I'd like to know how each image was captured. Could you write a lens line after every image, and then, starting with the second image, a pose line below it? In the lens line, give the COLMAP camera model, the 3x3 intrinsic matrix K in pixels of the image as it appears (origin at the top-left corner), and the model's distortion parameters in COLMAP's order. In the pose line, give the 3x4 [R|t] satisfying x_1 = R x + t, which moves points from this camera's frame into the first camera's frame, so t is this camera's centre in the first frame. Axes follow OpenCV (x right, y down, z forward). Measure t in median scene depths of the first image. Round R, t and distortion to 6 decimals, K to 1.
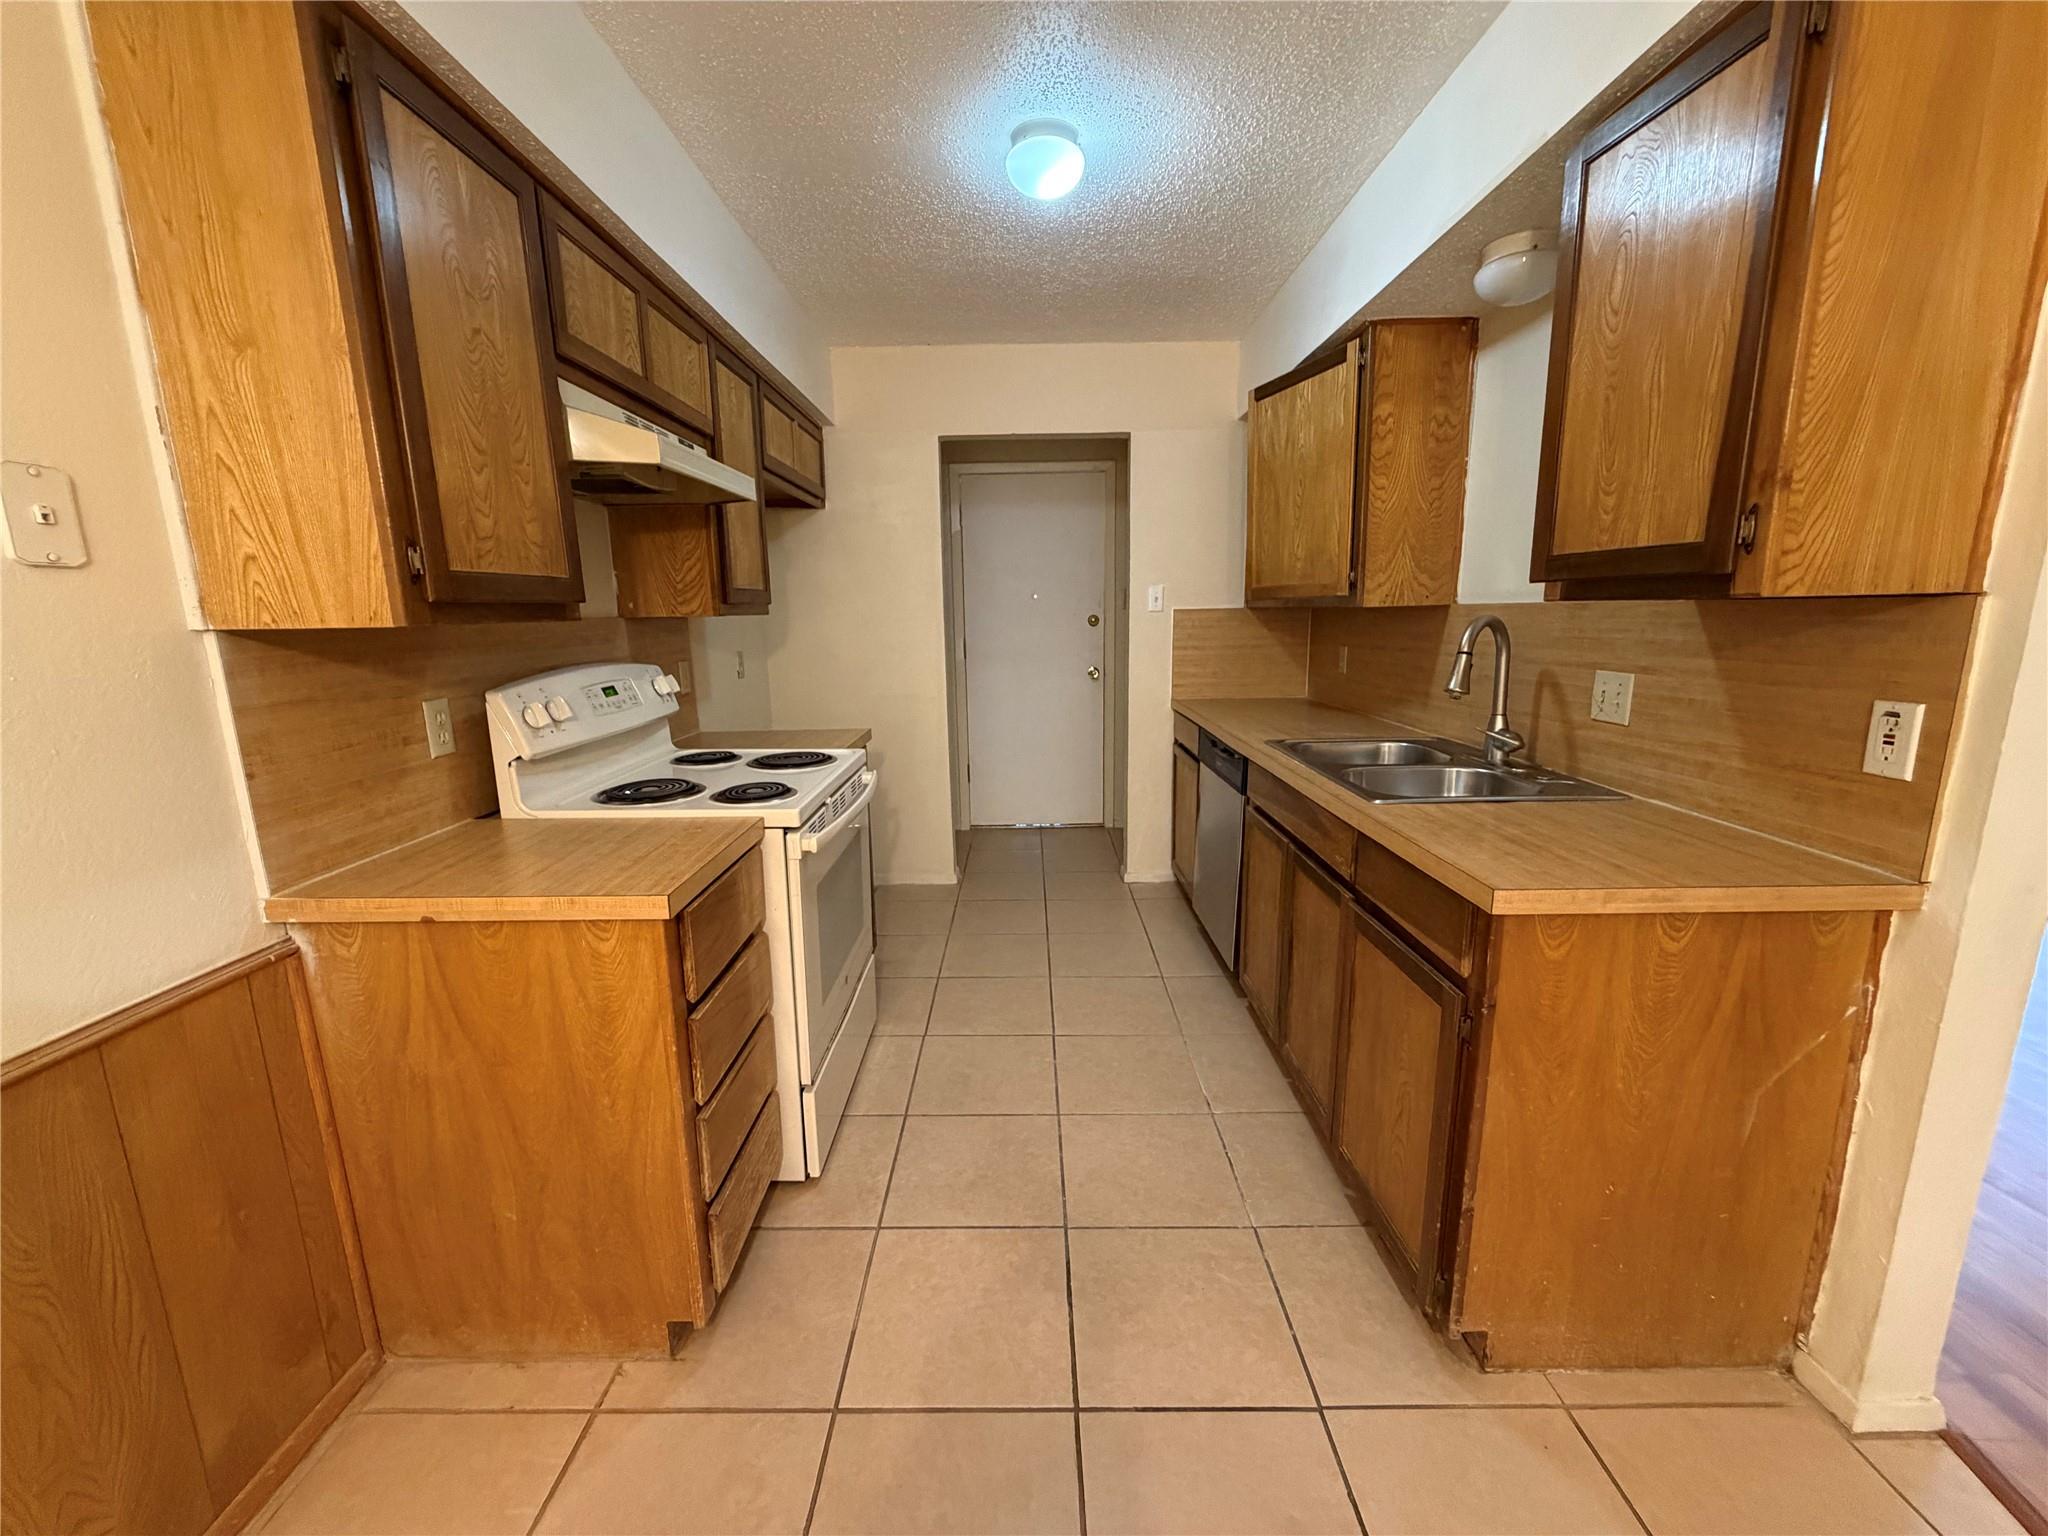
lens RADIAL K [[816.3, 0, 1015.8], [0, 816.3, 768.1], [0, 0, 1]] dist [0.002024, -0.000460]
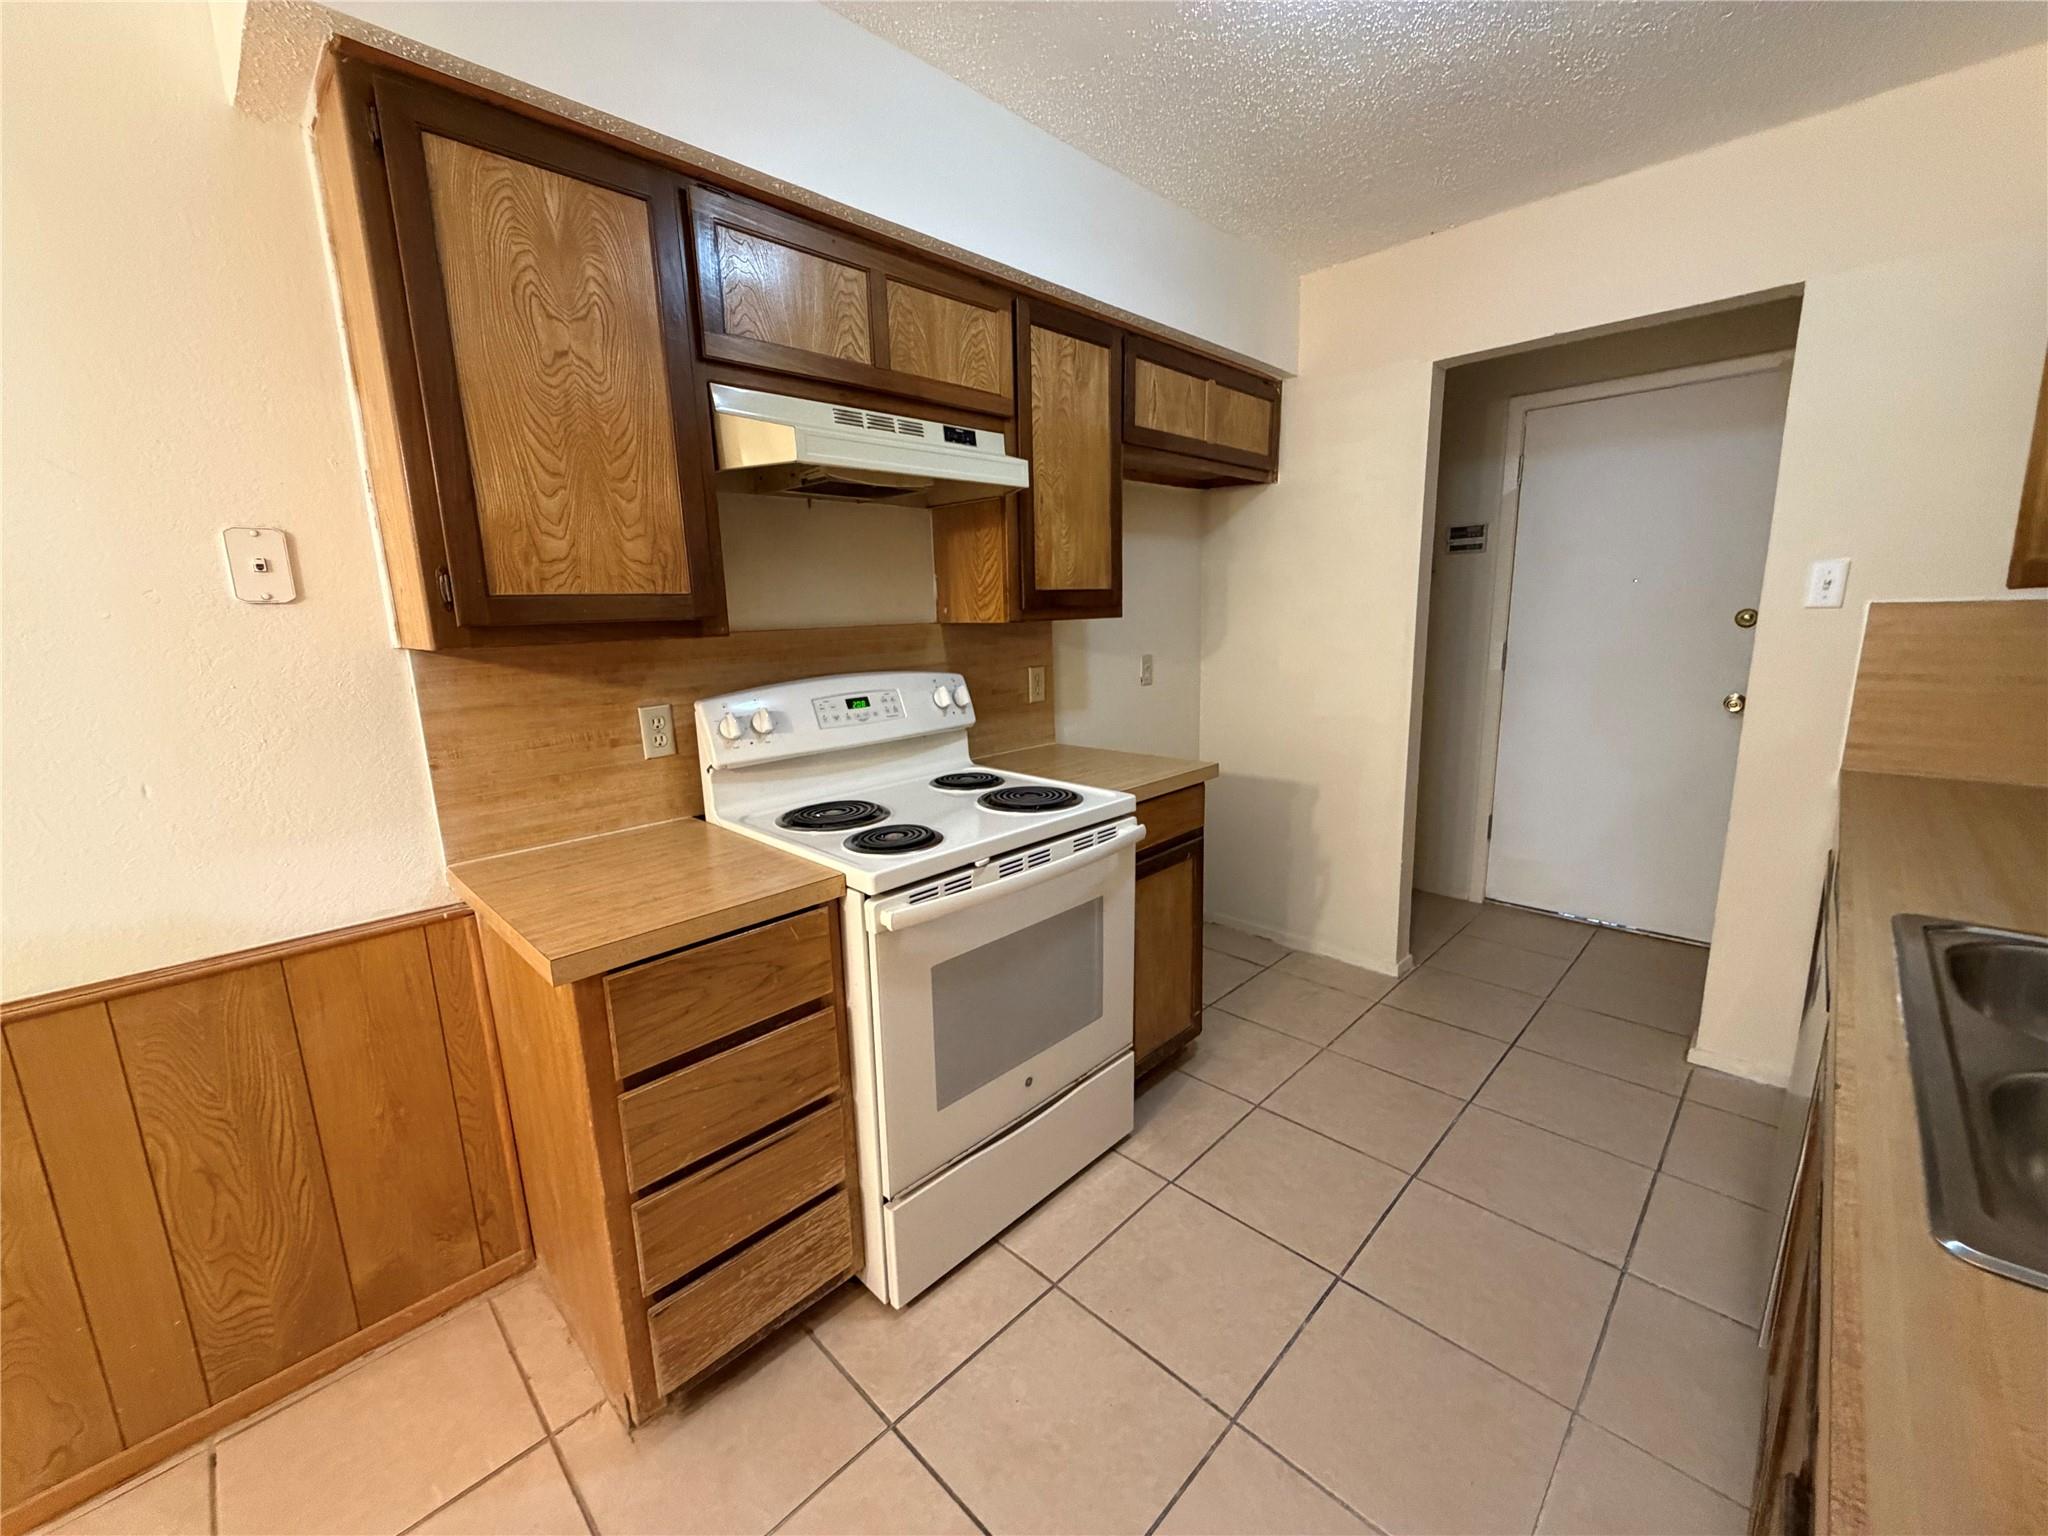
lens RADIAL K [[816.3, 0, 1023.7], [0, 816.3, 769.3], [0, 0, 1]] dist [0.002024, -0.000460]
pose [[0.717889, 0.131916, -0.683544, 0.410380], [-0.118452, 0.990711, 0.066792, -0.133700], [0.686006, 0.033018, 0.726847, 0.555629]]
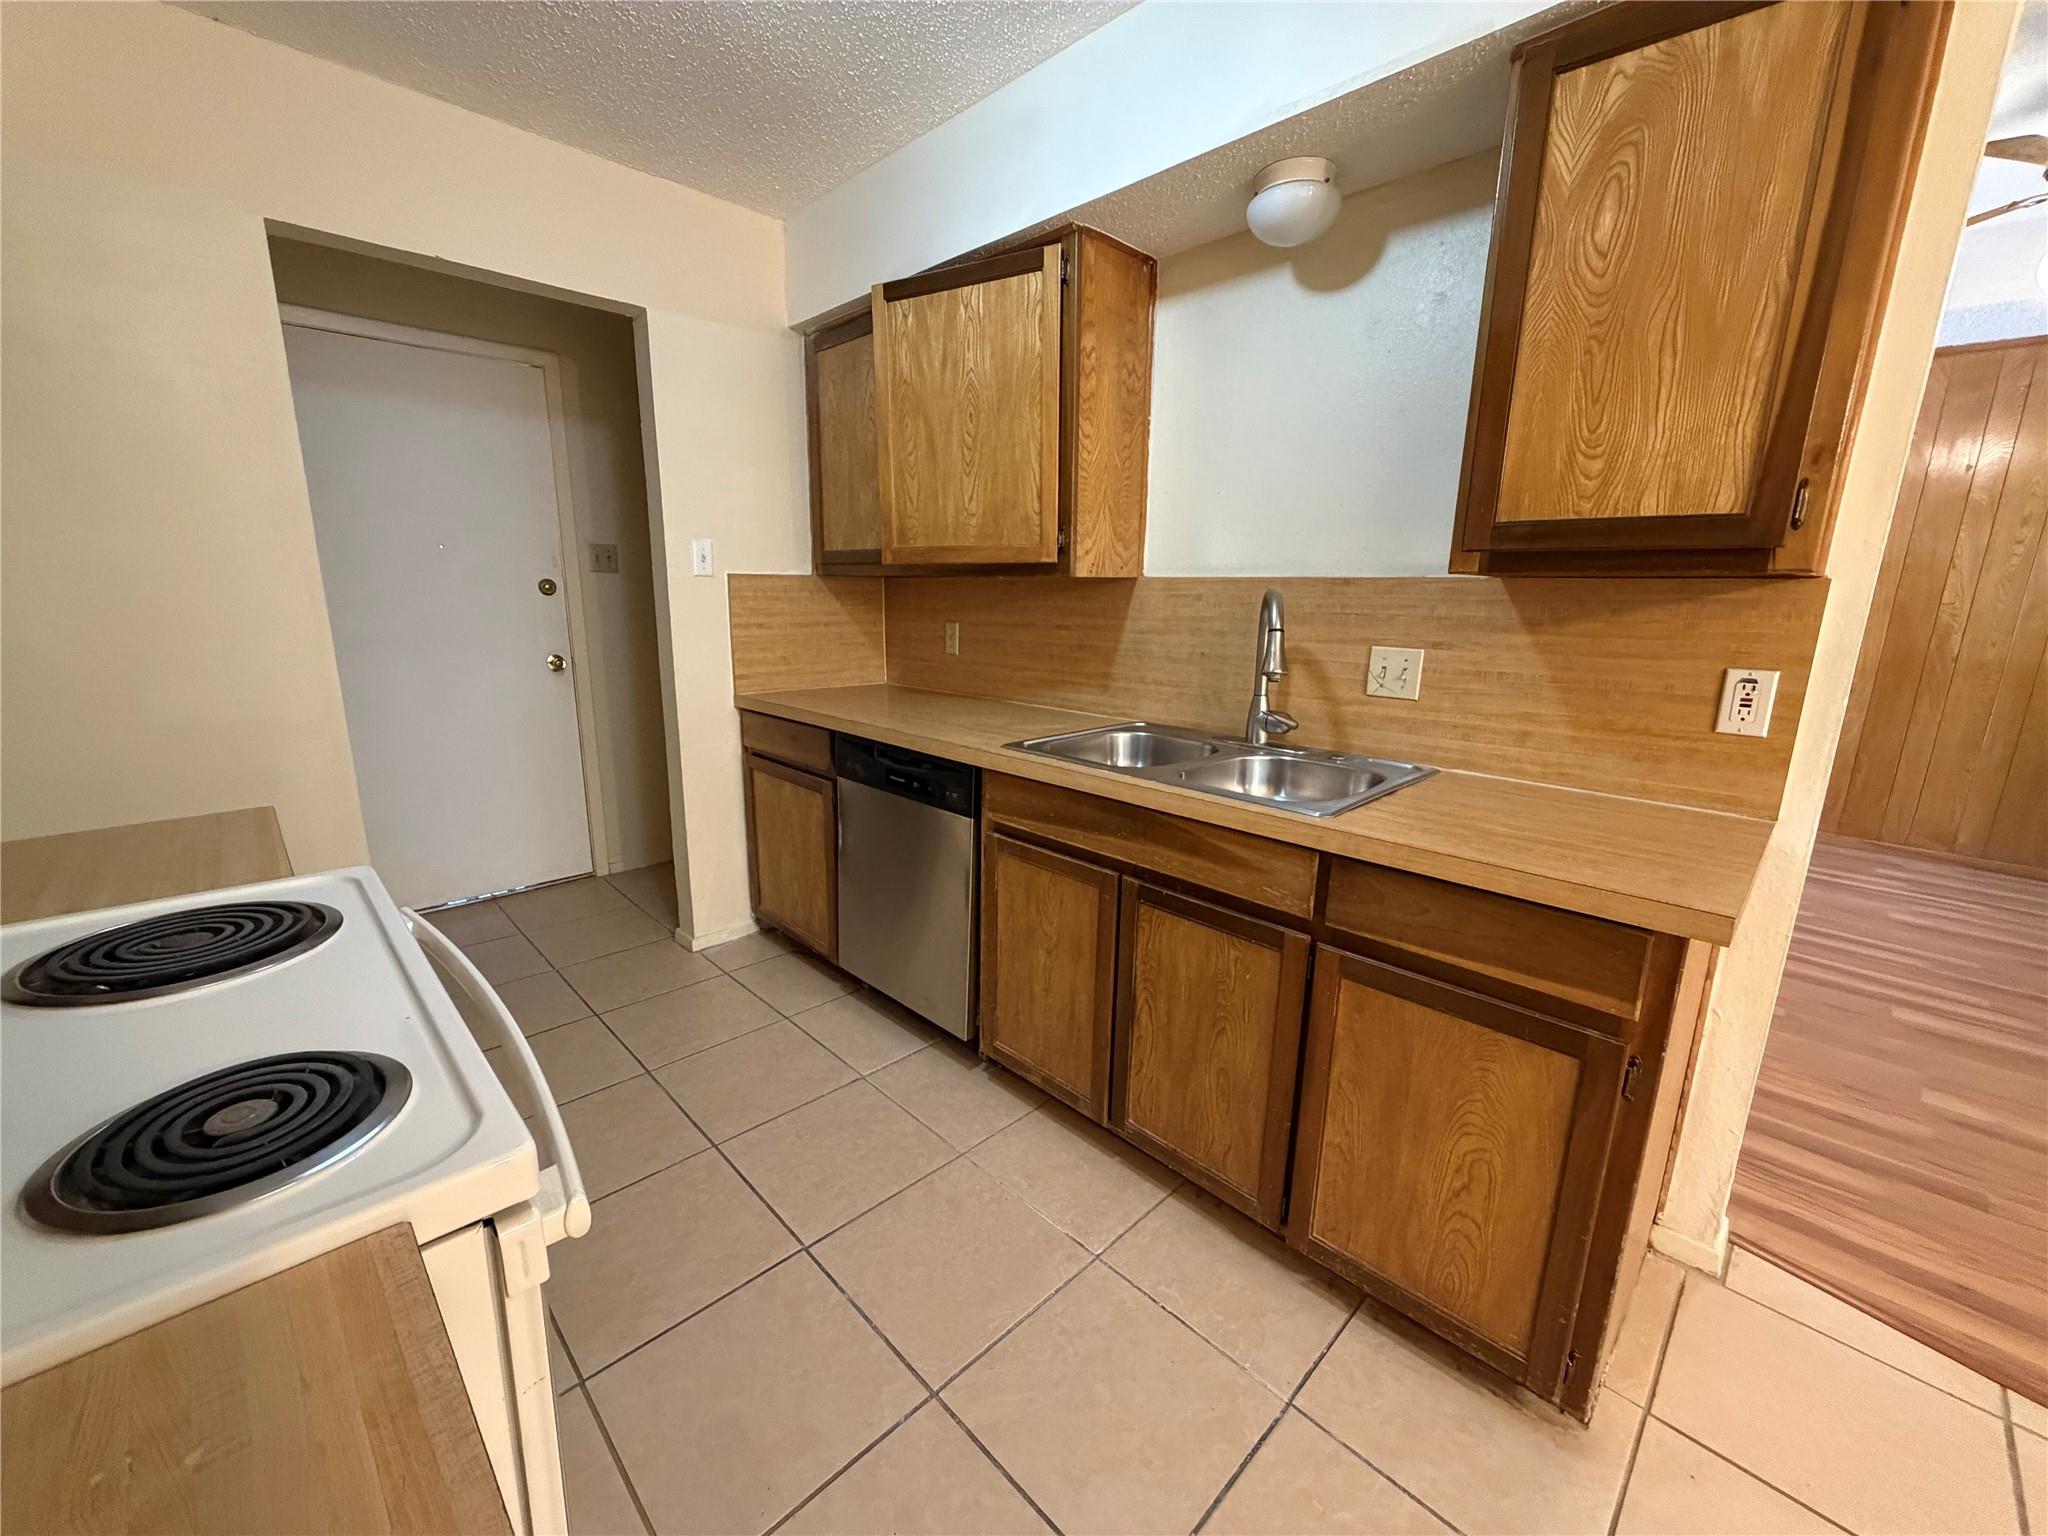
lens RADIAL K [[816.3, 0, 1013.5], [0, 816.3, 767.1], [0, 0, 1]] dist [0.002024, -0.000460]
pose [[0.708940, -0.126693, 0.693796, -0.365275], [0.107963, 0.991633, 0.070761, -0.105764], [-0.696957, 0.024738, 0.716687, 0.687089]]
